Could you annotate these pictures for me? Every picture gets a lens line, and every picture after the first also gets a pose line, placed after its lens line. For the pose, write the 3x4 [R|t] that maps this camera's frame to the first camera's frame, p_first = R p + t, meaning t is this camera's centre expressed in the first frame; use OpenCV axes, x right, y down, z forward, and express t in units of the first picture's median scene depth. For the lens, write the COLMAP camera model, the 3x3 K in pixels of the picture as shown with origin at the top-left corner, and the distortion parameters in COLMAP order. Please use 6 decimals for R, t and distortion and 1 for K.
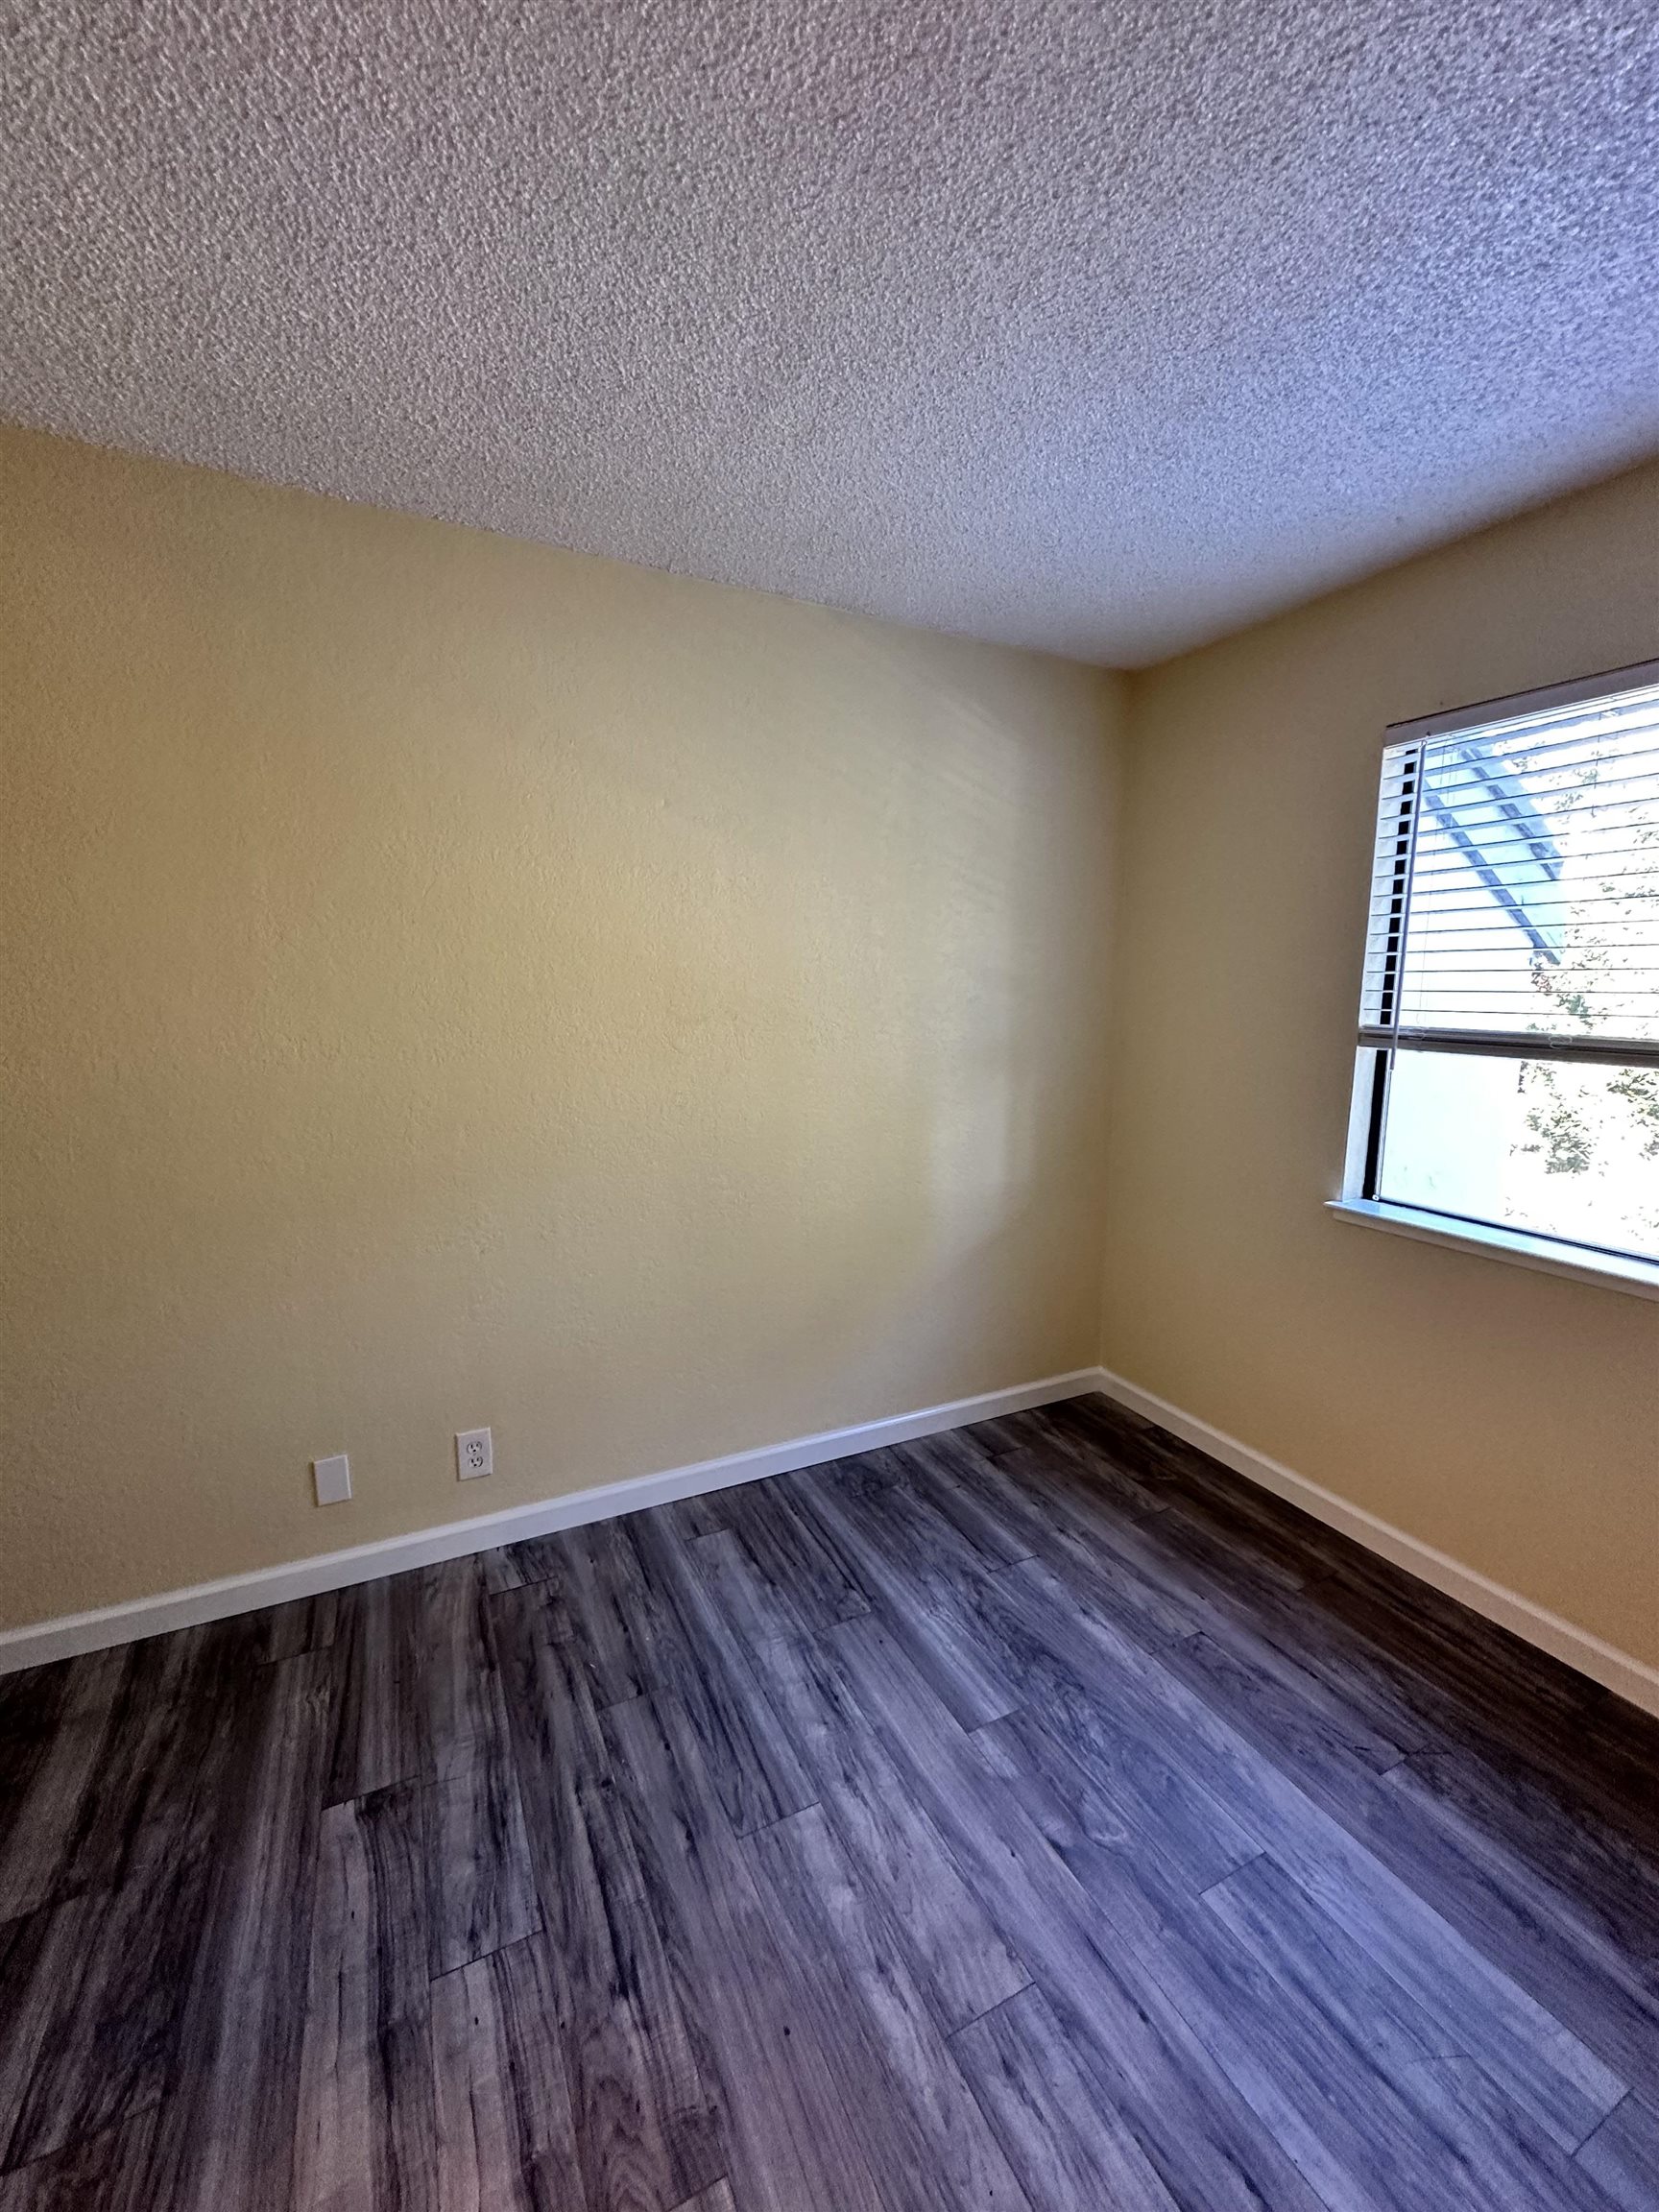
lens RADIAL K [[883.2, 0, 842.1], [0, 883.2, 1101.5], [0, 0, 1]] dist [-0.001975, 0.000680]
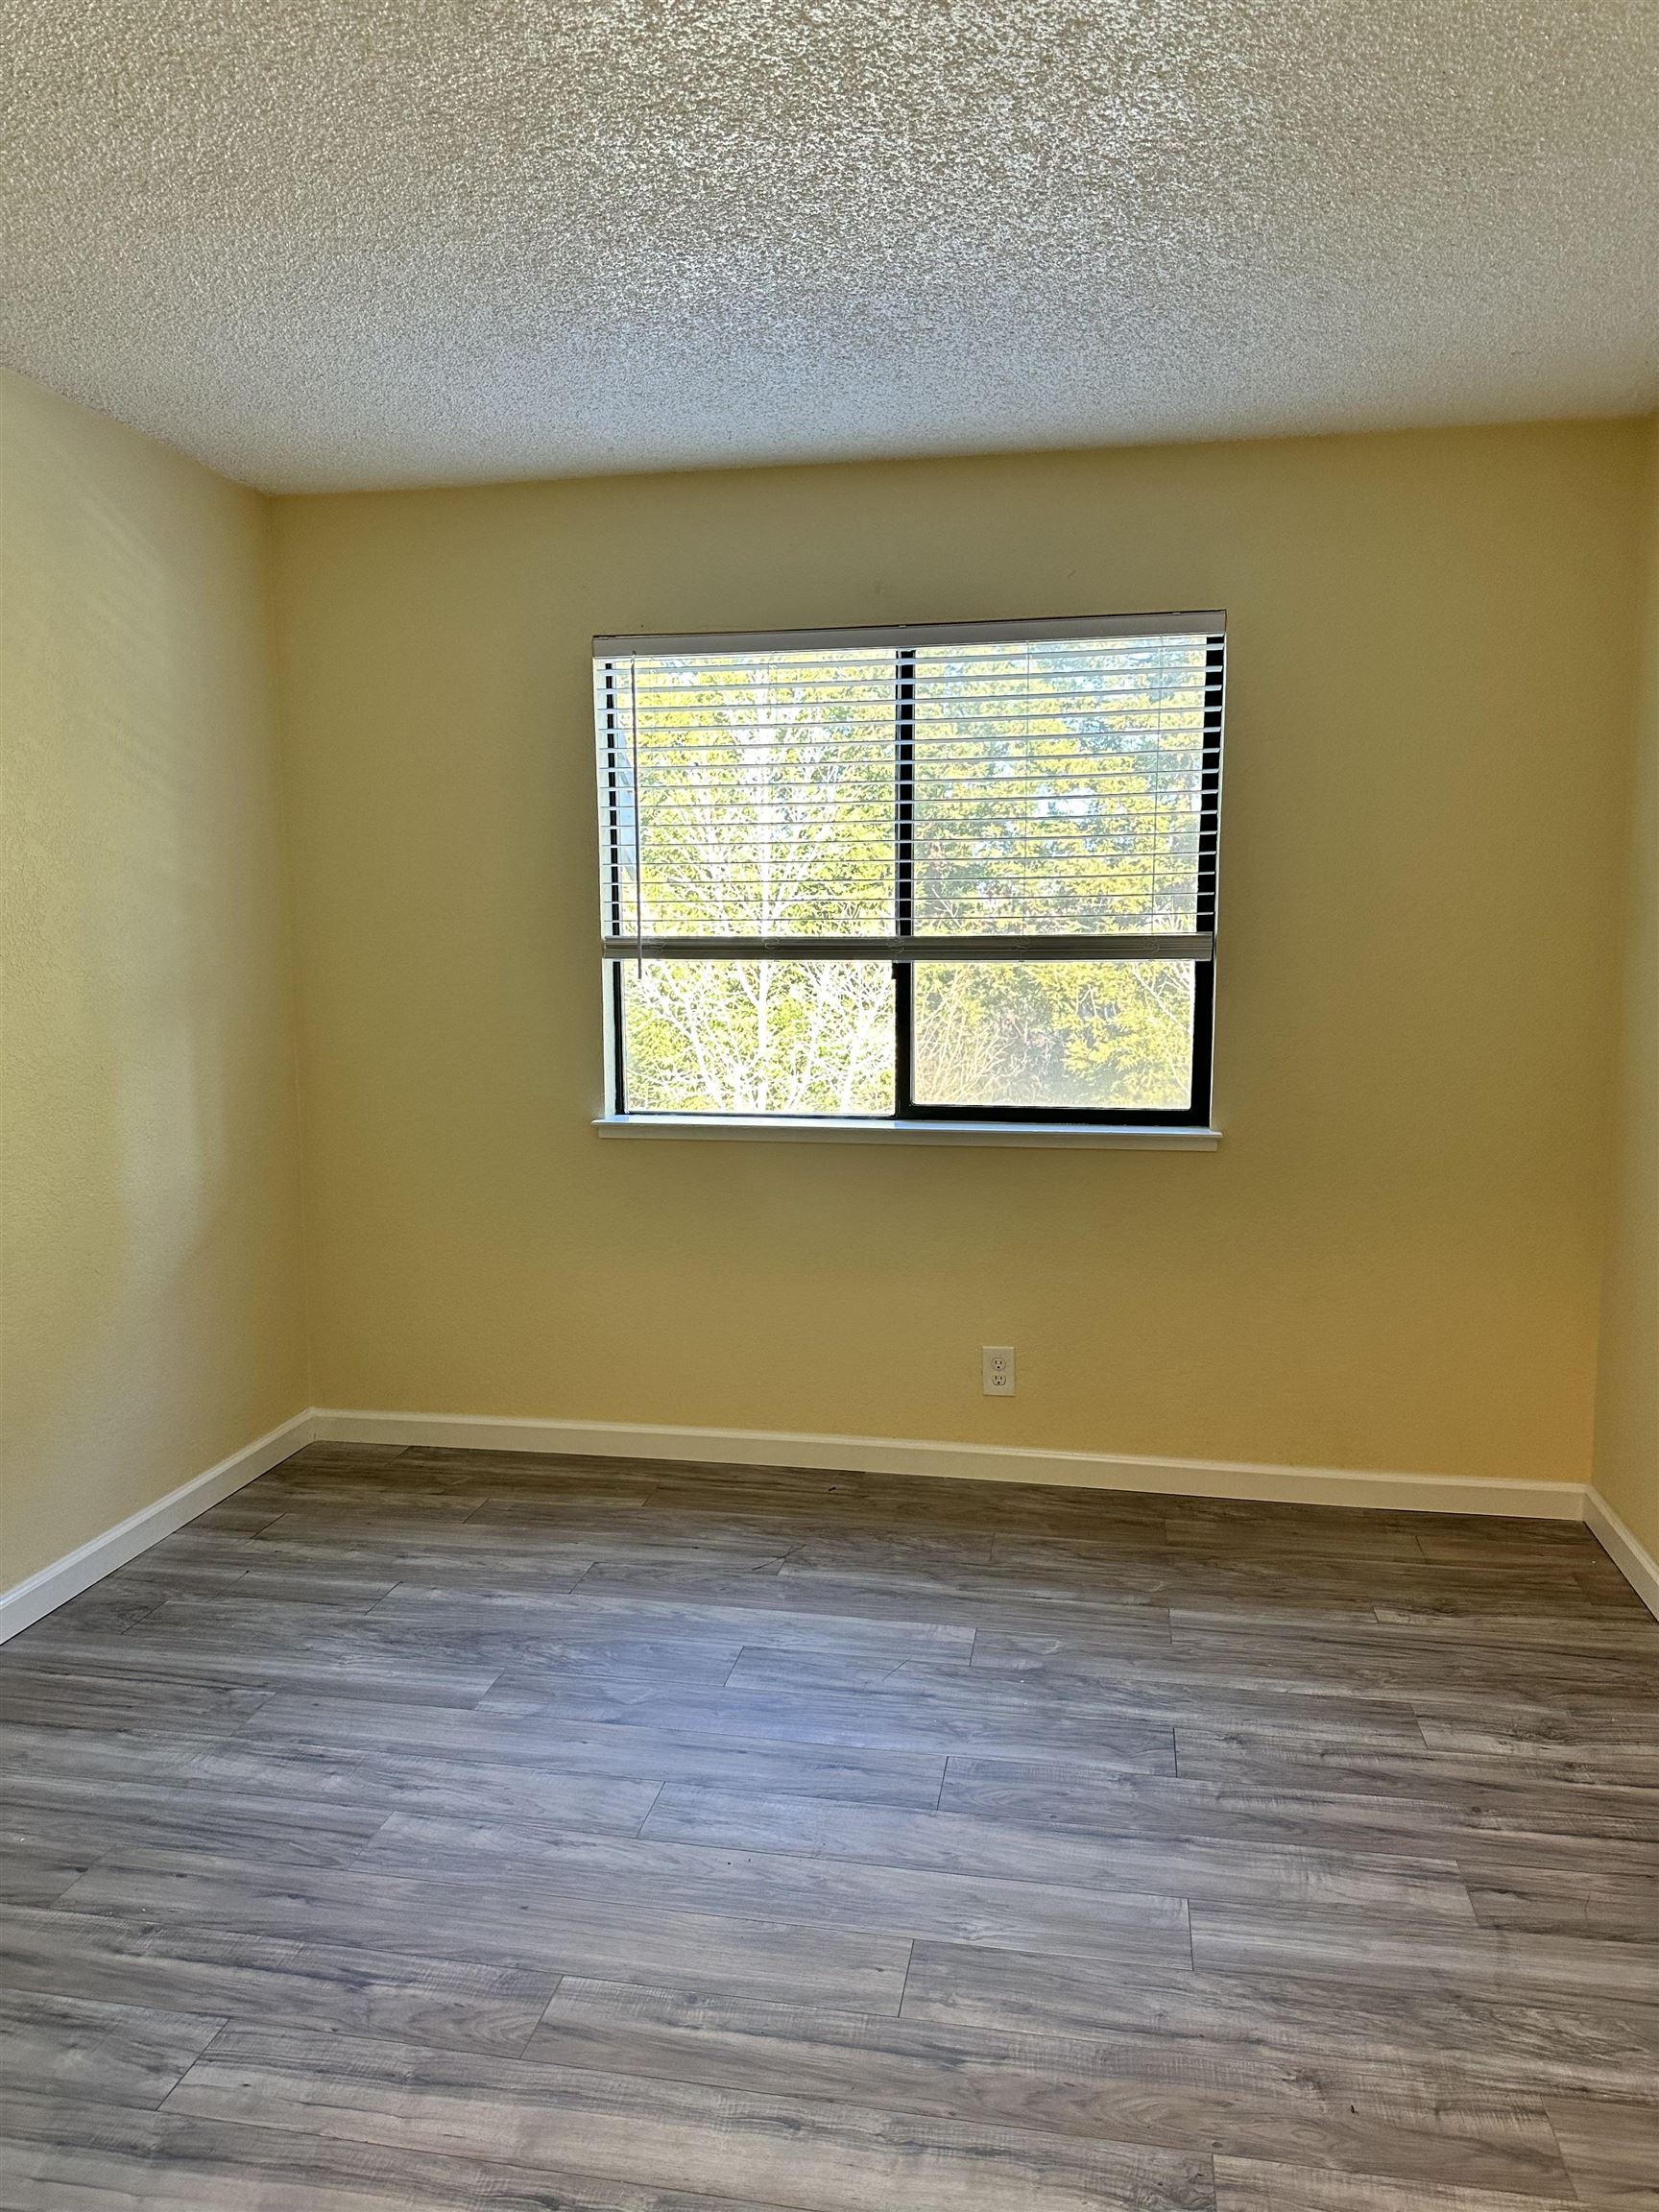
lens RADIAL K [[1558.3, 0, 840.3], [0, 1558.3, 1104.8], [0, 0, 1]] dist [0.038883, -0.043937]
pose [[0.595942, -0.105928, 0.796011, -0.896672], [0.118313, 0.992026, 0.043436, 0.075122], [-0.794264, 0.068293, 0.603722, -0.337584]]
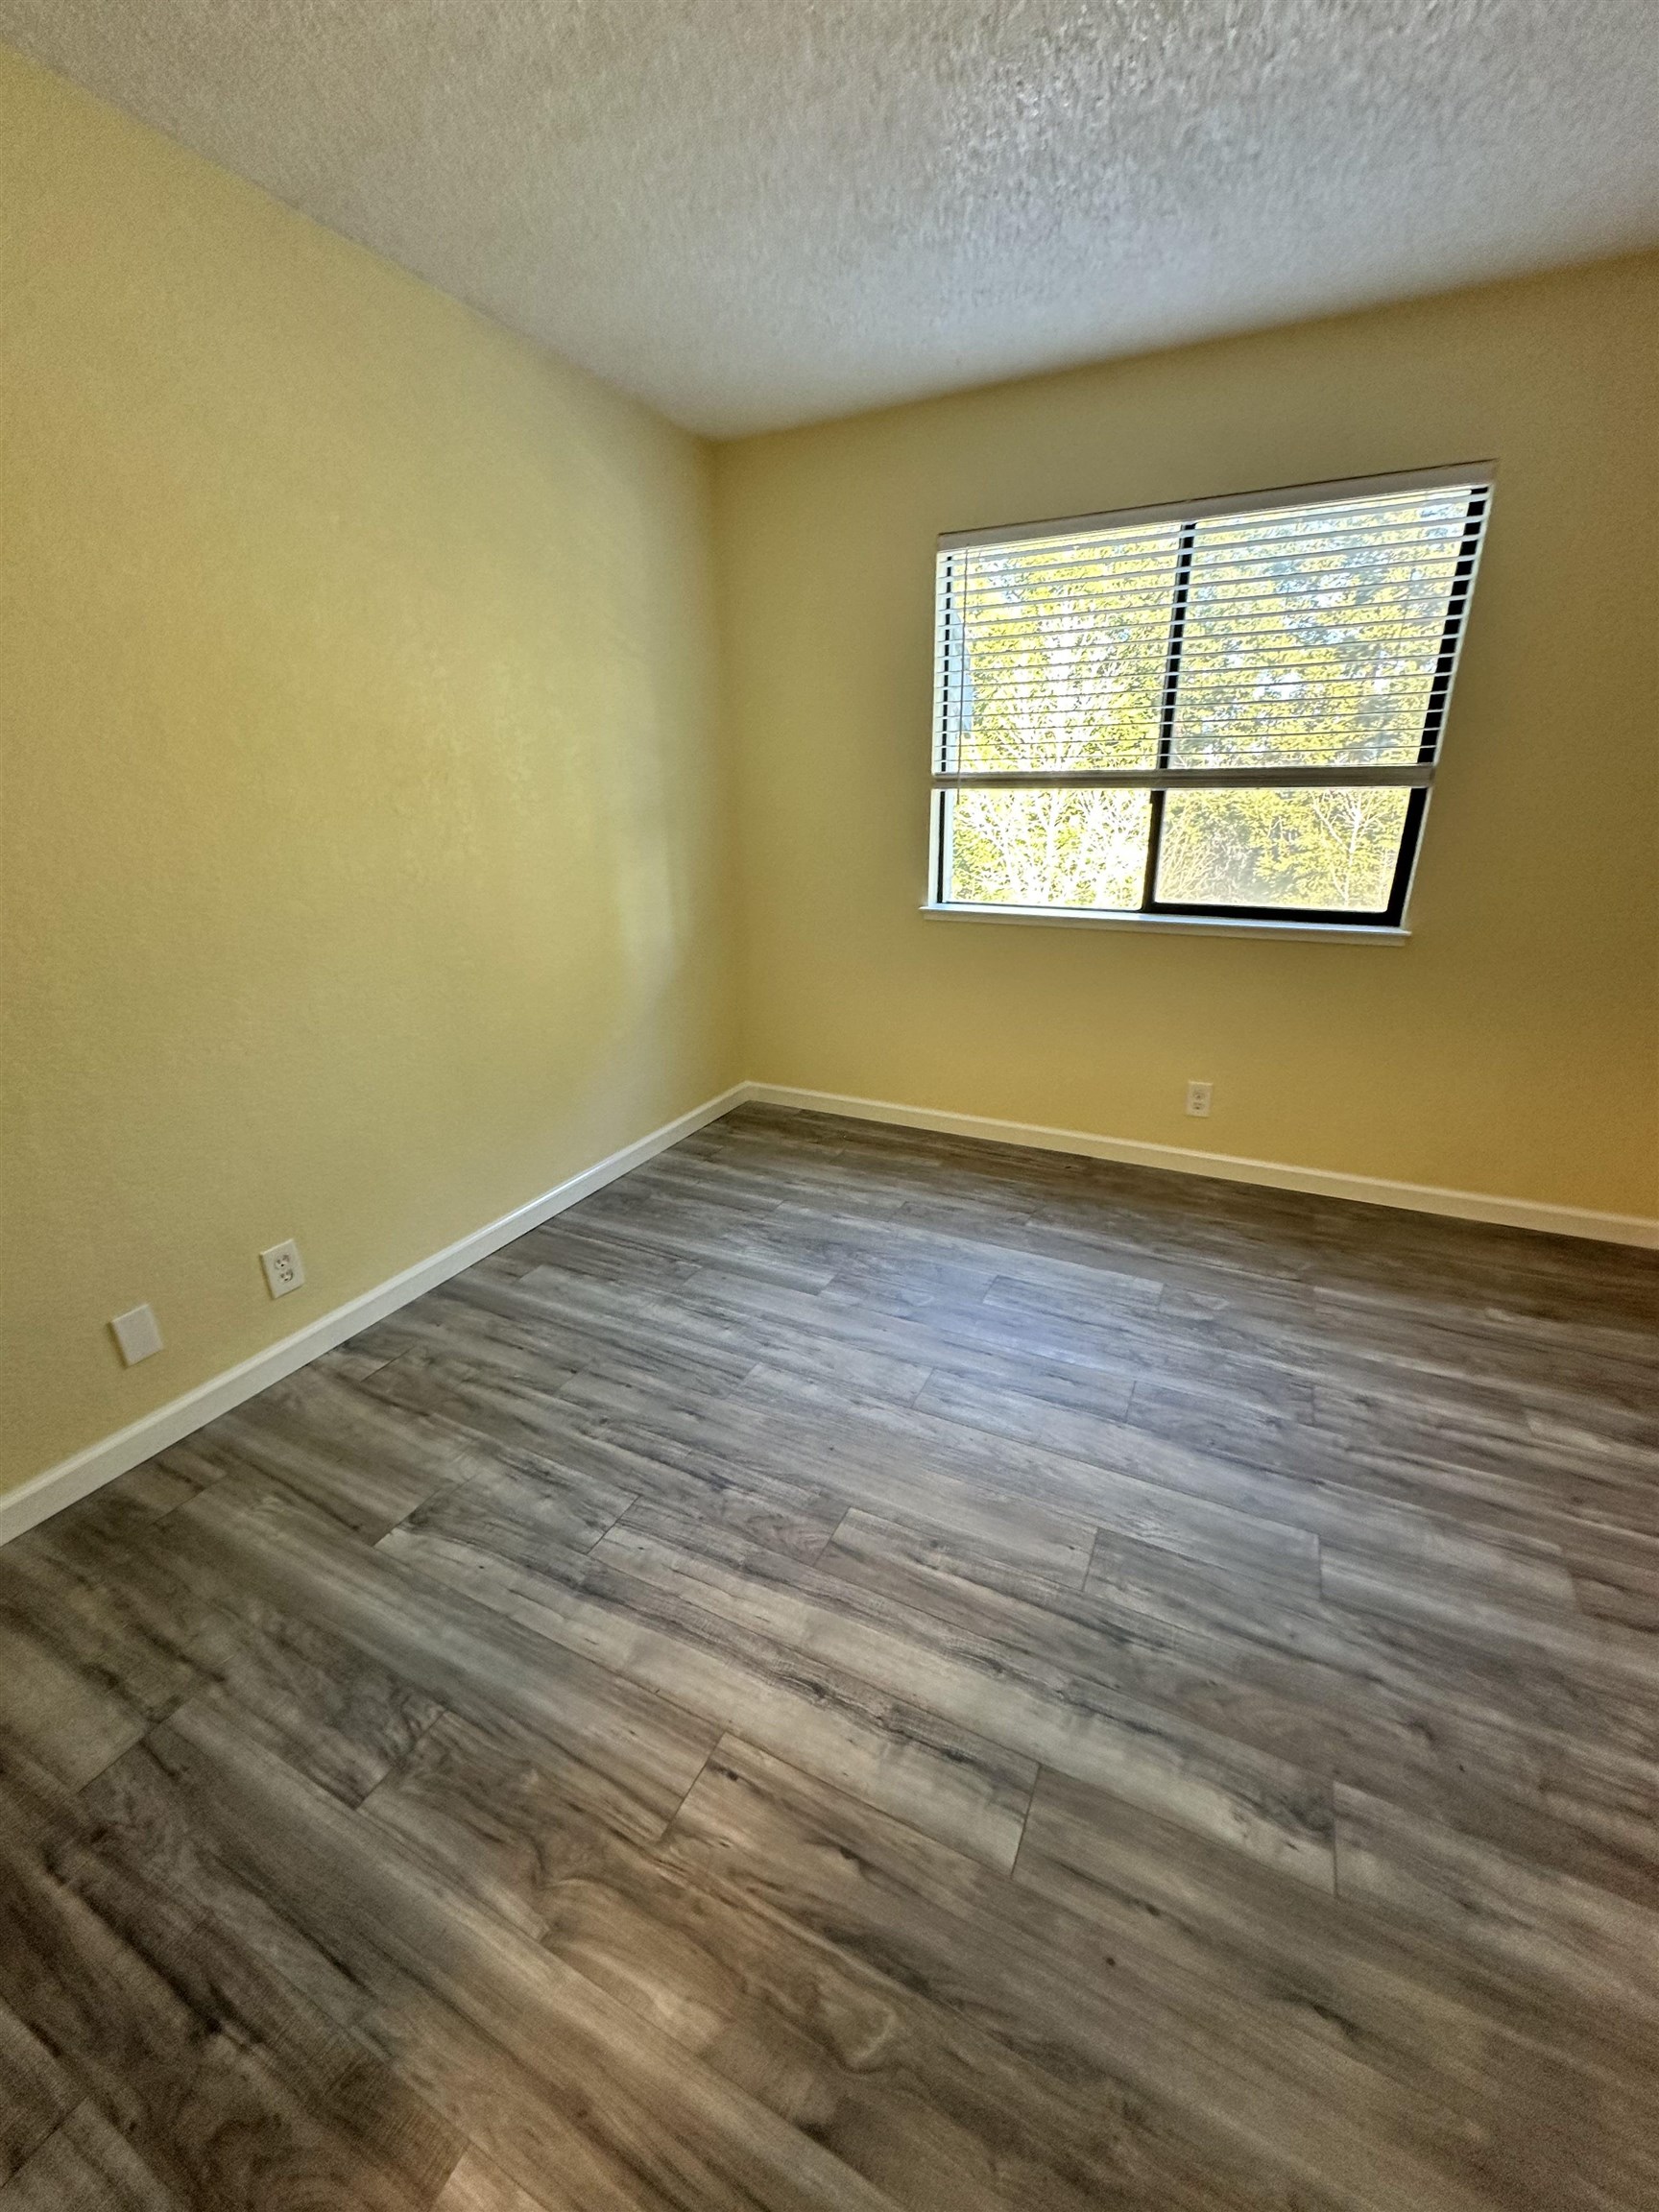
lens RADIAL K [[883.2, 0, 837.5], [0, 883.2, 1102.7], [0, 0, 1]] dist [-0.001975, 0.000680]
pose [[0.793927, -0.226666, 0.564183, -0.587801], [0.101802, 0.964369, 0.244188, 0.079160], [-0.599430, -0.136433, 0.788714, -0.098459]]
